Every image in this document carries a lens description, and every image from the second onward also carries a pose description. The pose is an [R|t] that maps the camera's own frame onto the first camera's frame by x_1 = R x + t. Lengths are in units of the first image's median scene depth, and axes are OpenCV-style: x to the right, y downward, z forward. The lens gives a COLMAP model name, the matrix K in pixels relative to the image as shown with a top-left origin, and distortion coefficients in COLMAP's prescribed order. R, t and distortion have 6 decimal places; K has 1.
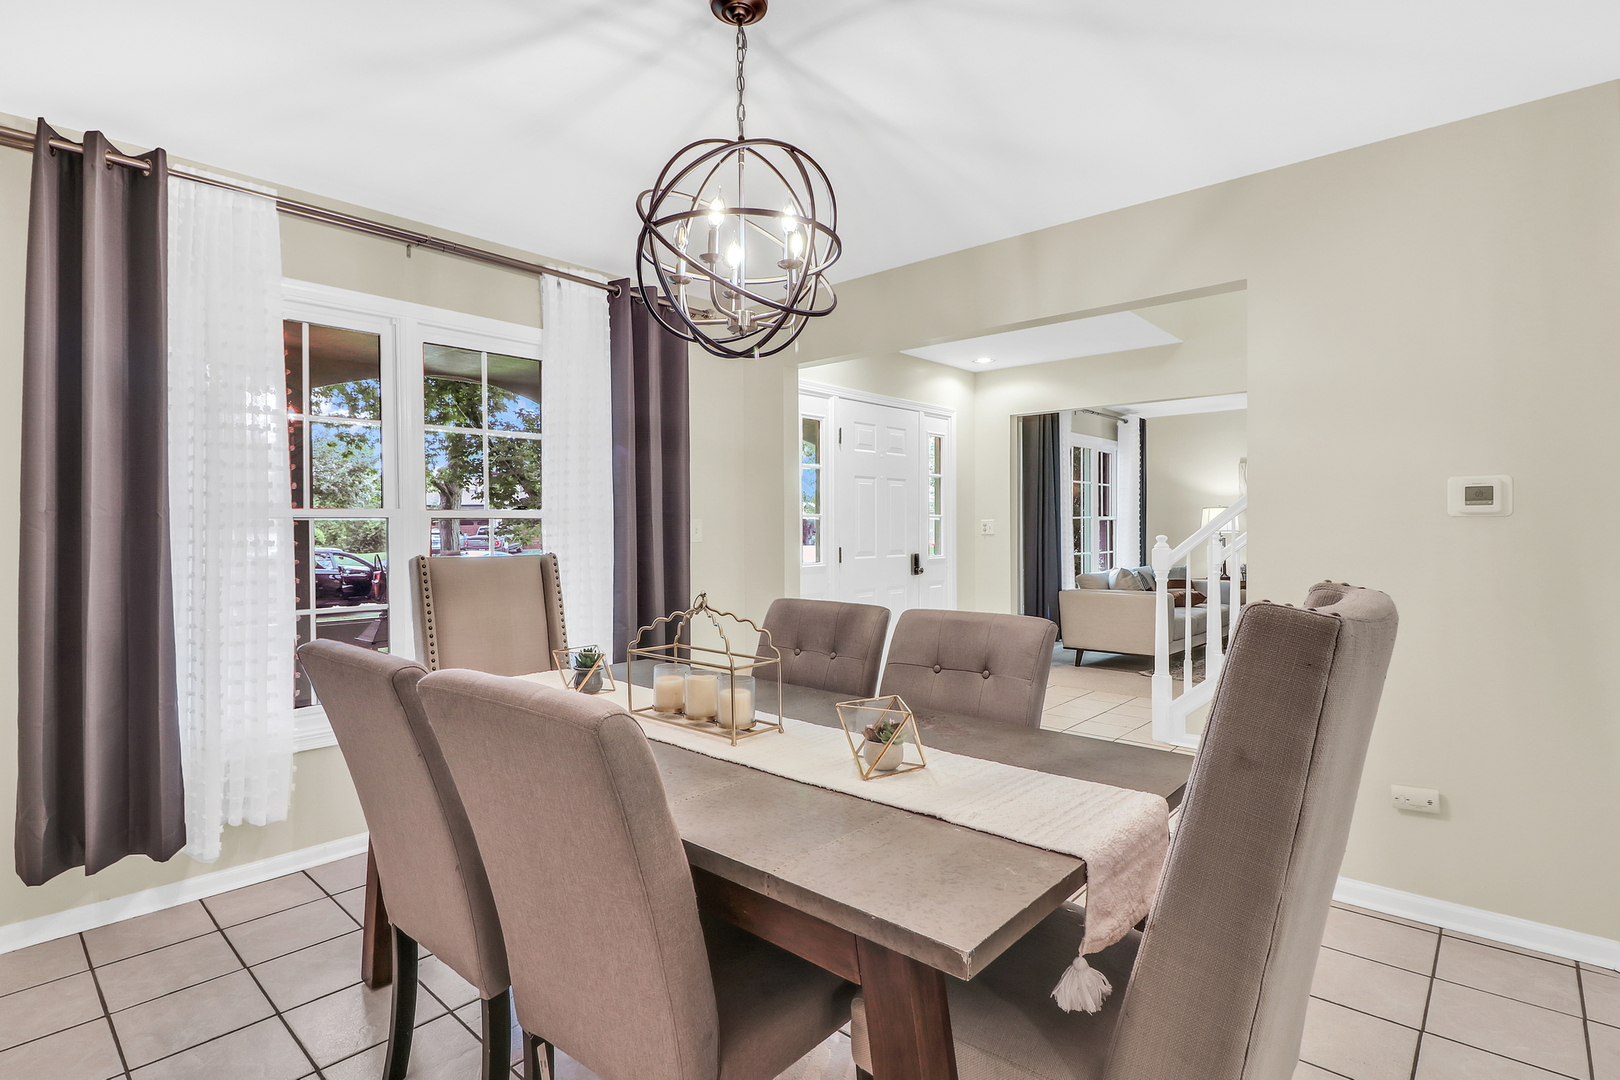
lens RADIAL K [[783.4, 0, 795.2], [0, 783.4, 542.6], [0, 0, 1]] dist [-0.009437, -0.004348]
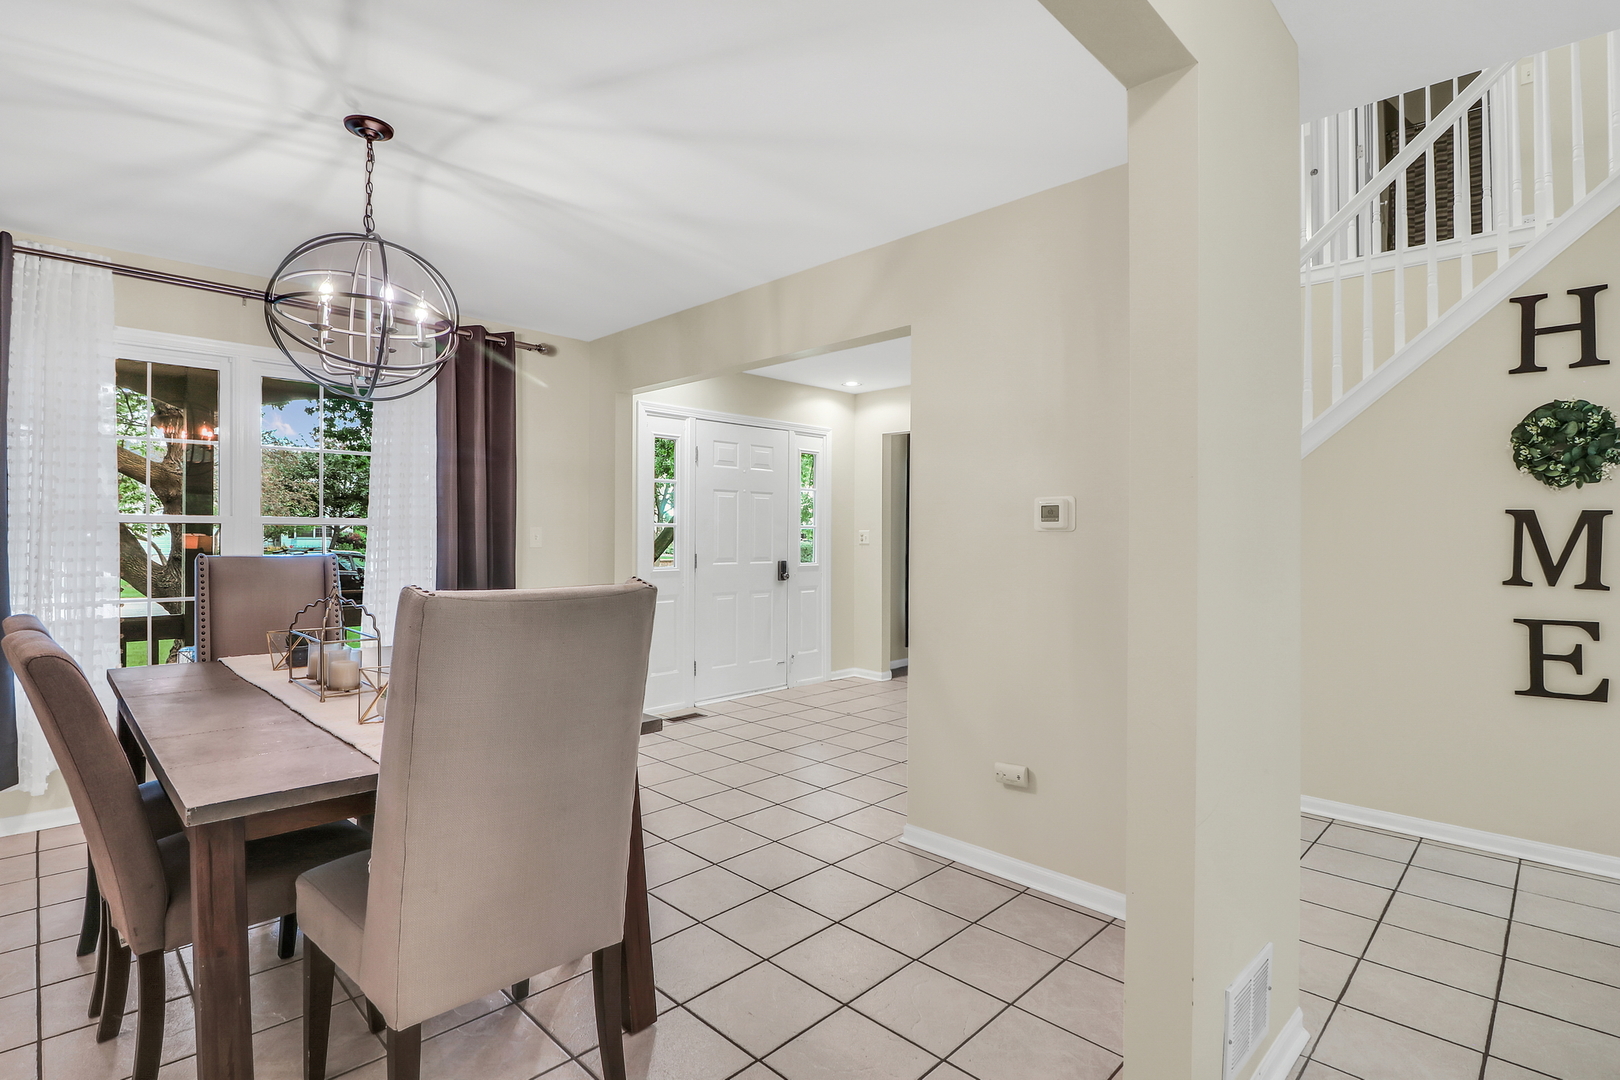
lens RADIAL K [[783.4, 0, 825.3], [0, 783.4, 537.0], [0, 0, 1]] dist [-0.009437, -0.004348]
pose [[0.998810, 0.010526, -0.047615, 0.436364], [-0.011441, 0.999754, -0.018985, 0.001121], [0.047403, 0.019507, 0.998685, -0.140147]]
